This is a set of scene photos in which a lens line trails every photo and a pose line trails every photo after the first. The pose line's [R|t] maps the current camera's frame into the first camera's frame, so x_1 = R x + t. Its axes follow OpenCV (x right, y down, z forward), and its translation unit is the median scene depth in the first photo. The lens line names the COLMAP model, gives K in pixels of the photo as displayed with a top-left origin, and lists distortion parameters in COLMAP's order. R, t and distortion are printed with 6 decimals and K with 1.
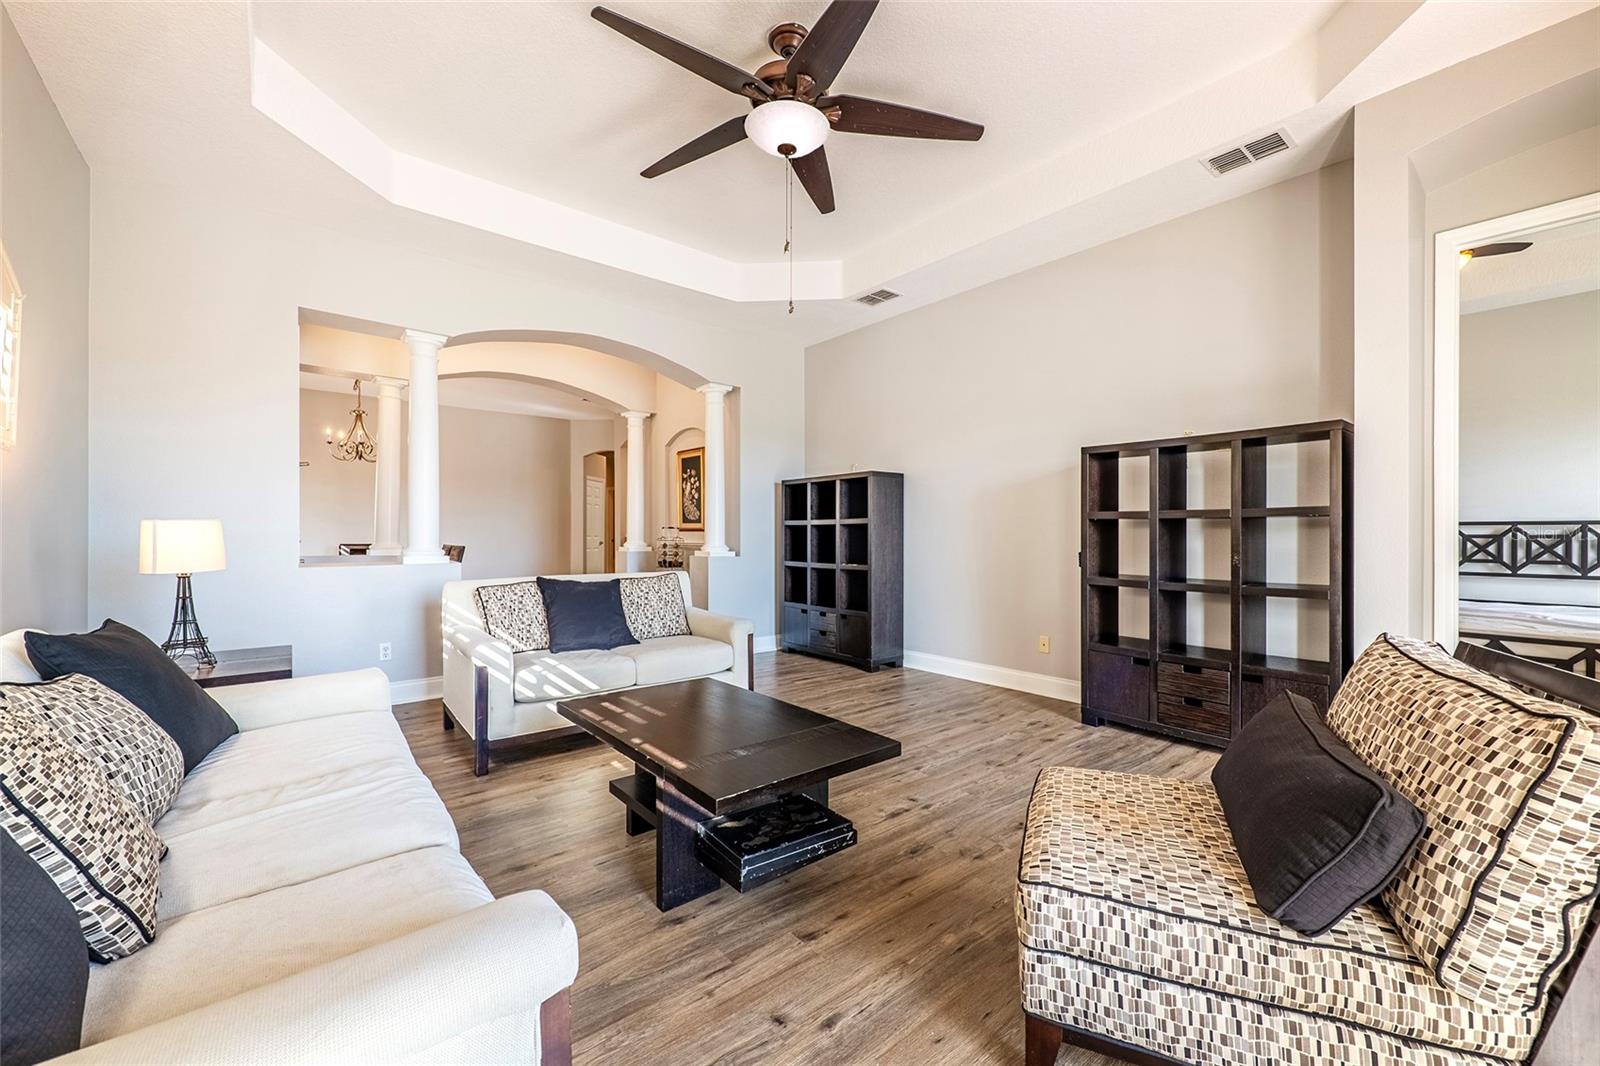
lens RADIAL K [[637.6, 0, 801.8], [0, 637.6, 534.7], [0, 0, 1]] dist [-0.000254, -0.000639]
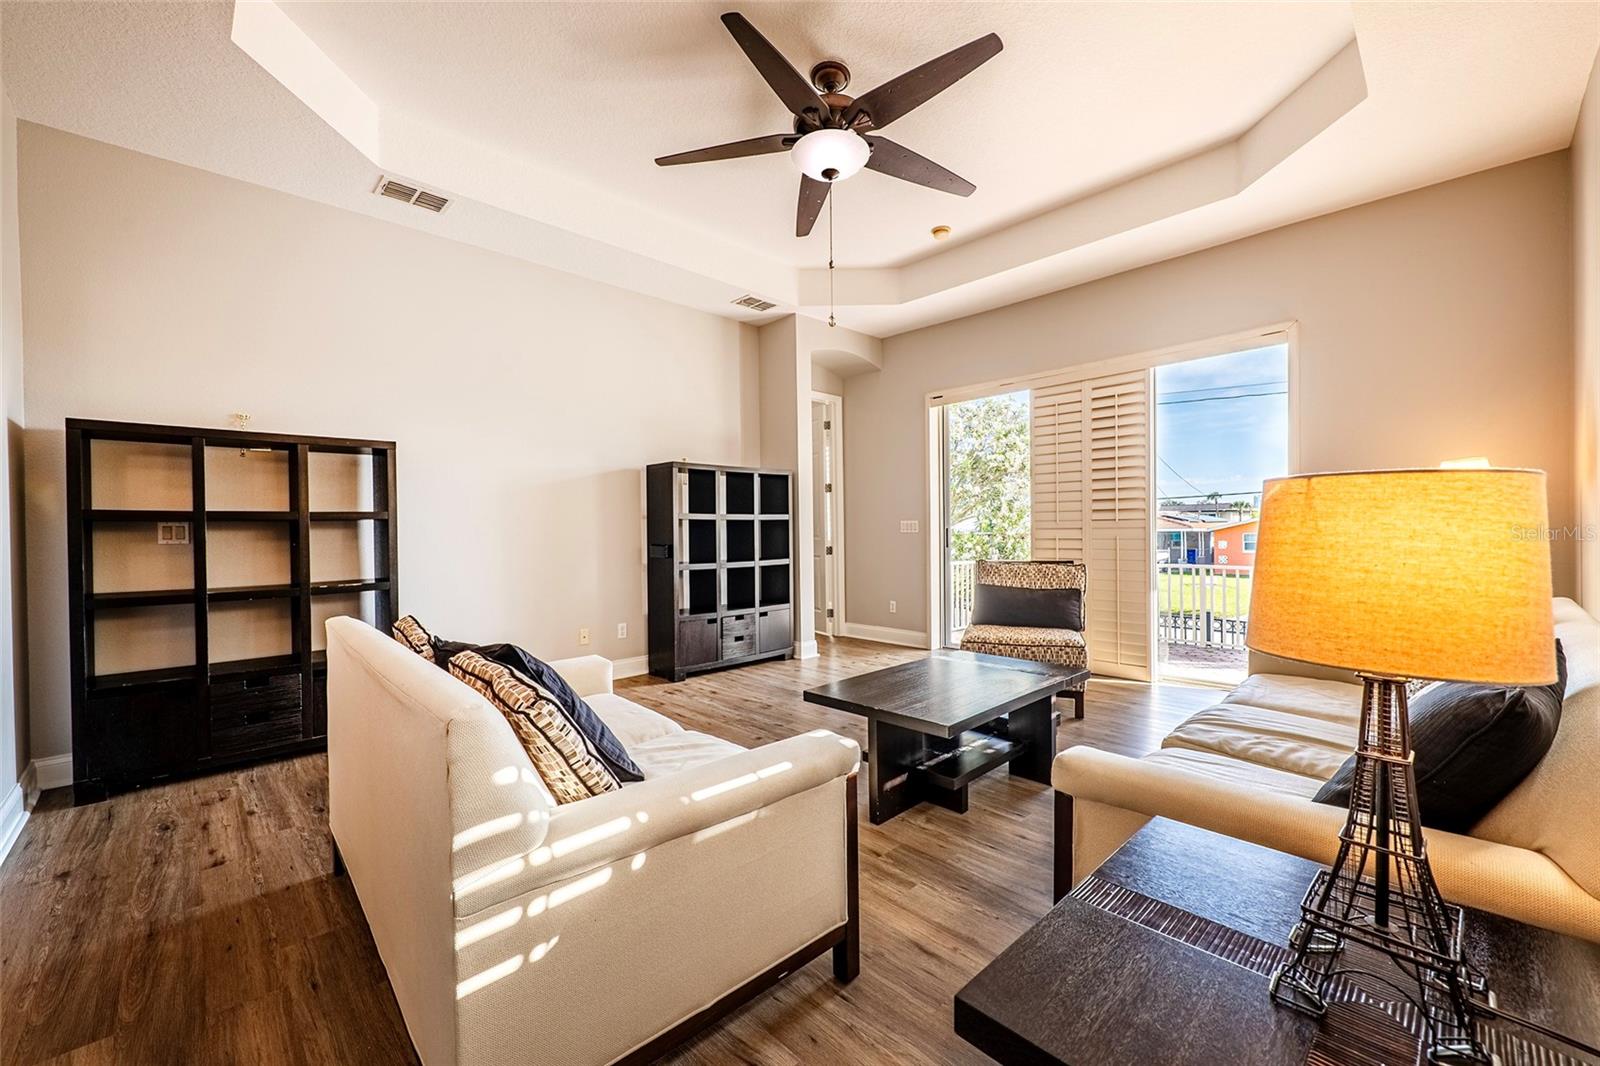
lens RADIAL K [[637.6, 0, 801.8], [0, 637.6, 534.7], [0, 0, 1]] dist [-0.000254, -0.000639]
pose [[-0.083048, -0.005281, 0.996532, -0.923700], [0.015256, 0.999862, 0.006570, 0.002139], [-0.996429, 0.015749, -0.082956, 0.960830]]
